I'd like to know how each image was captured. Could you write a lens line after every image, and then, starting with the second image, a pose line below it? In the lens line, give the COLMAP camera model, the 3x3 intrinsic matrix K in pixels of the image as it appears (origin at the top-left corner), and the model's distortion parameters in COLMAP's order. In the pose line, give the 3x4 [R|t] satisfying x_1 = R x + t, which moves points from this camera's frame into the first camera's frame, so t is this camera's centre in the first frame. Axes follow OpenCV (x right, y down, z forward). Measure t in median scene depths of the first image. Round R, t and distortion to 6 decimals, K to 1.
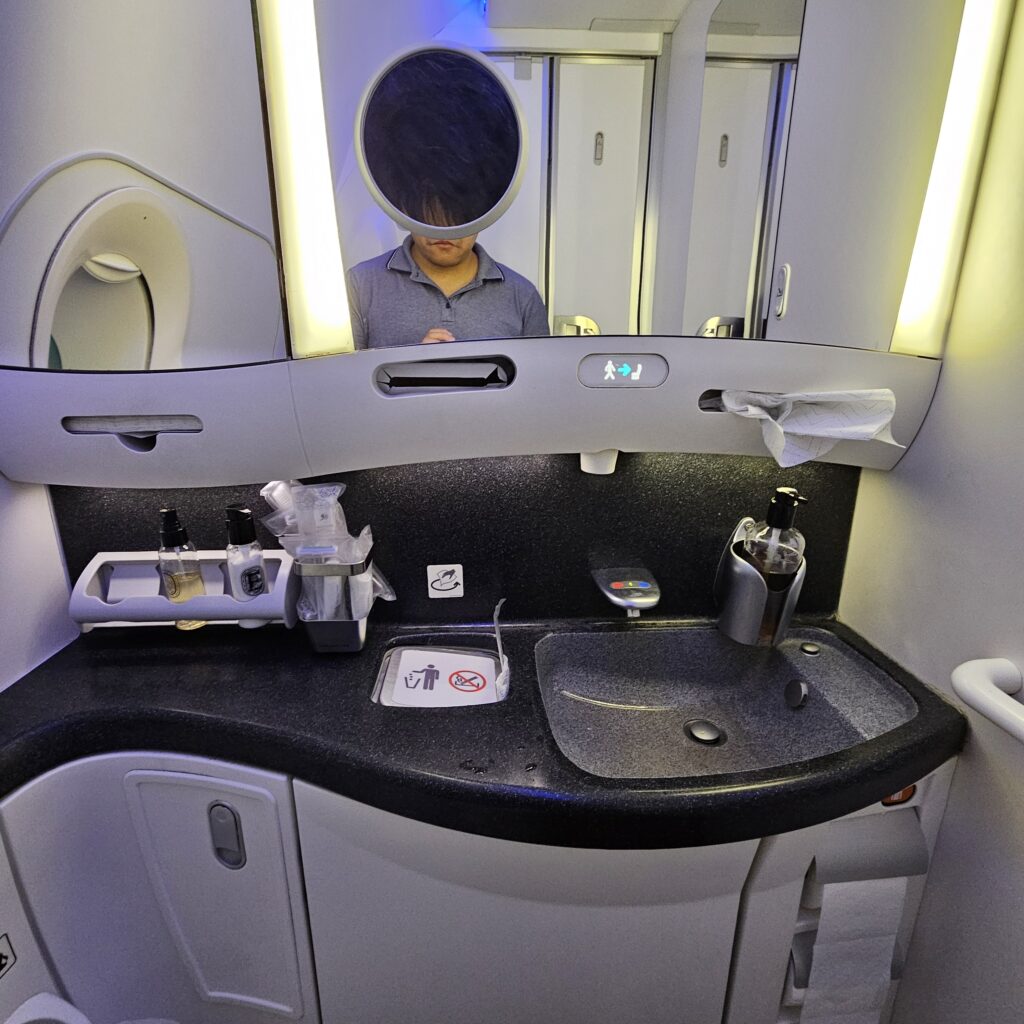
lens RADIAL K [[562.7, 0, 507.6], [0, 562.7, 507.7], [0, 0, 1]] dist [0.000837, -0.000343]
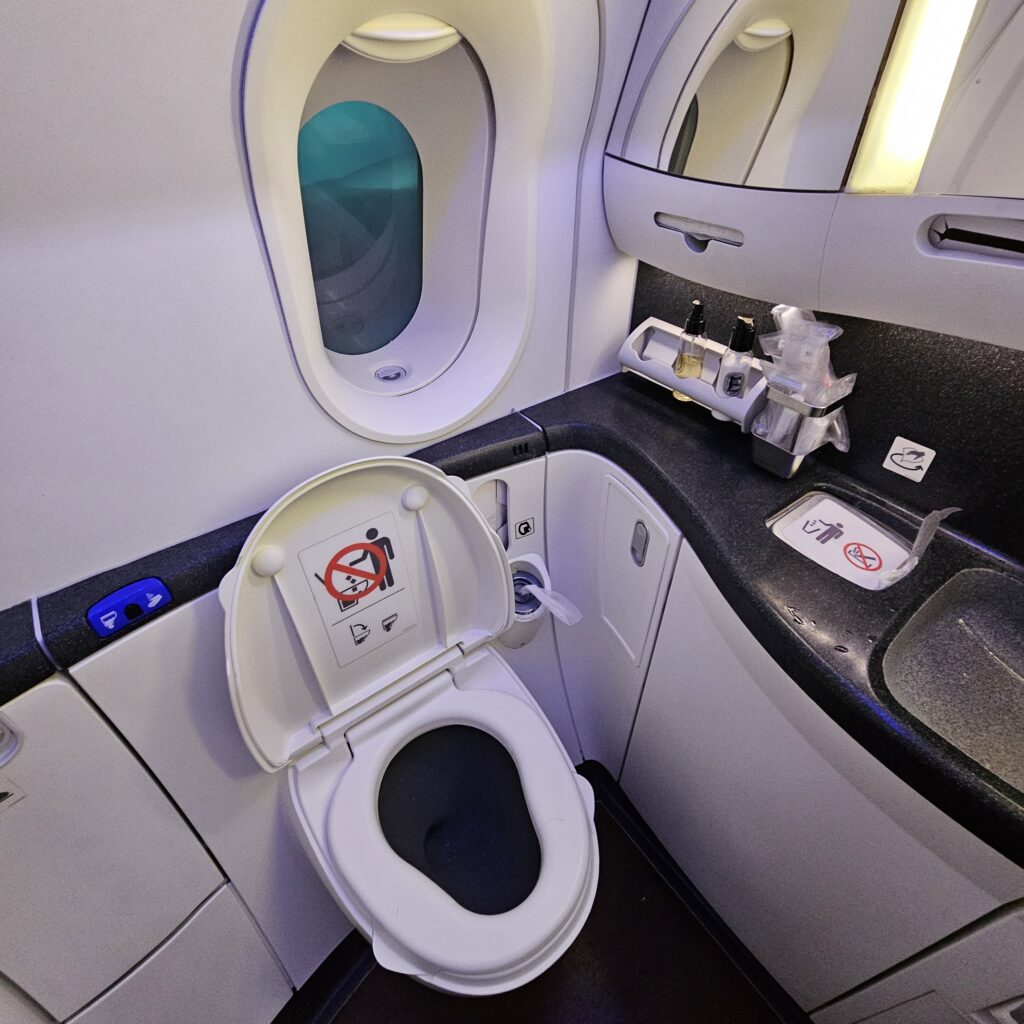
lens RADIAL K [[562.7, 0, 507.6], [0, 562.7, 507.7], [0, 0, 1]] dist [0.000837, -0.000343]
pose [[0.553823, 0.528044, -0.643777, 0.183100], [-0.213142, 0.837328, 0.503441, -0.145127], [0.804891, -0.141602, 0.576280, -0.100438]]
